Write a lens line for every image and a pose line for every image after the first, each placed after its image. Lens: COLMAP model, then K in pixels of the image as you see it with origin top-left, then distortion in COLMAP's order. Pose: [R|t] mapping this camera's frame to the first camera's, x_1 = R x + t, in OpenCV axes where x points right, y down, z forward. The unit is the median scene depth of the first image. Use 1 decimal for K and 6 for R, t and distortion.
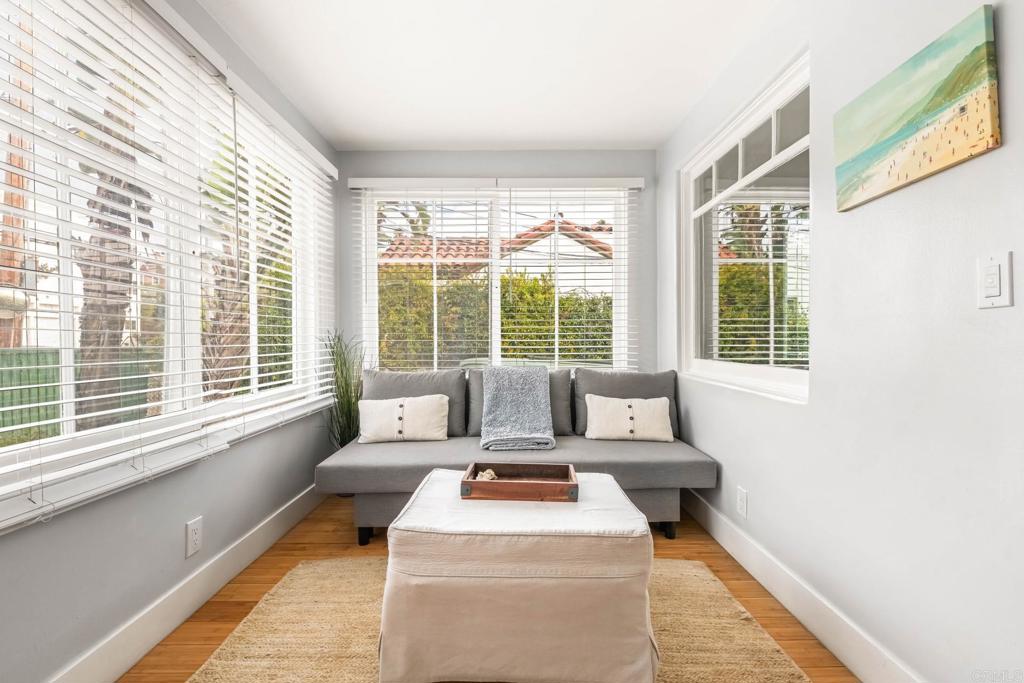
lens RADIAL K [[465.8, 0, 512.0], [0, 465.8, 341.5], [0, 0, 1]] dist [-0.001429, 0.000567]
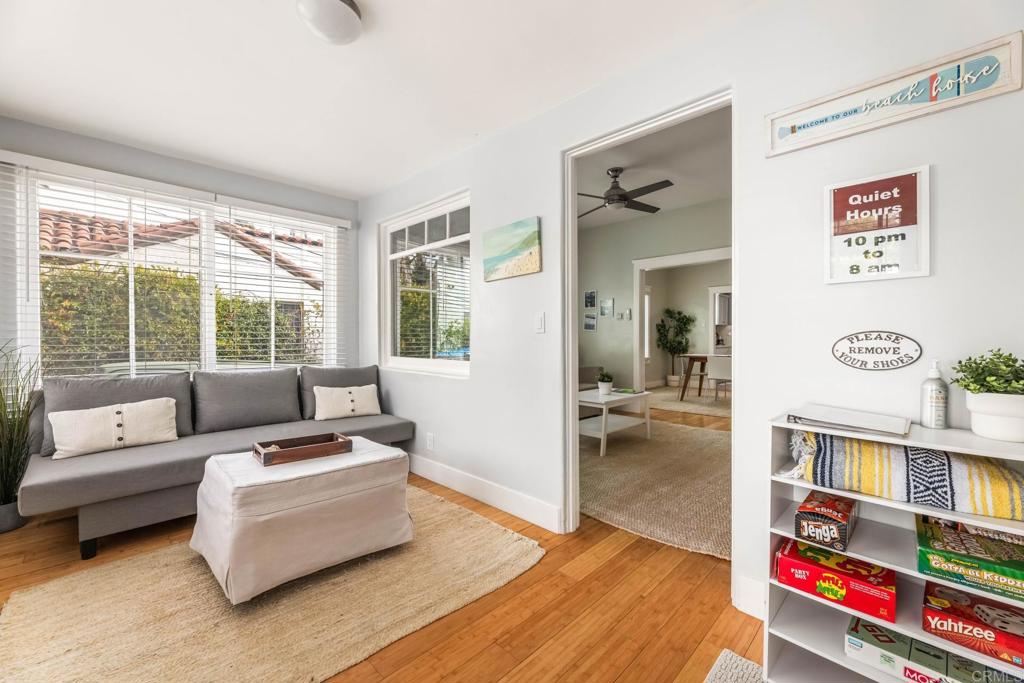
lens RADIAL K [[403.0, 0, 520.8], [0, 403.0, 338.0], [0, 0, 1]] dist [0.000975, 0.000055]
pose [[0.702162, 0.005144, 0.711998, -0.246080], [0.001486, 0.999961, -0.008690, -0.009772], [-0.712015, 0.007160, 0.702127, -0.193927]]
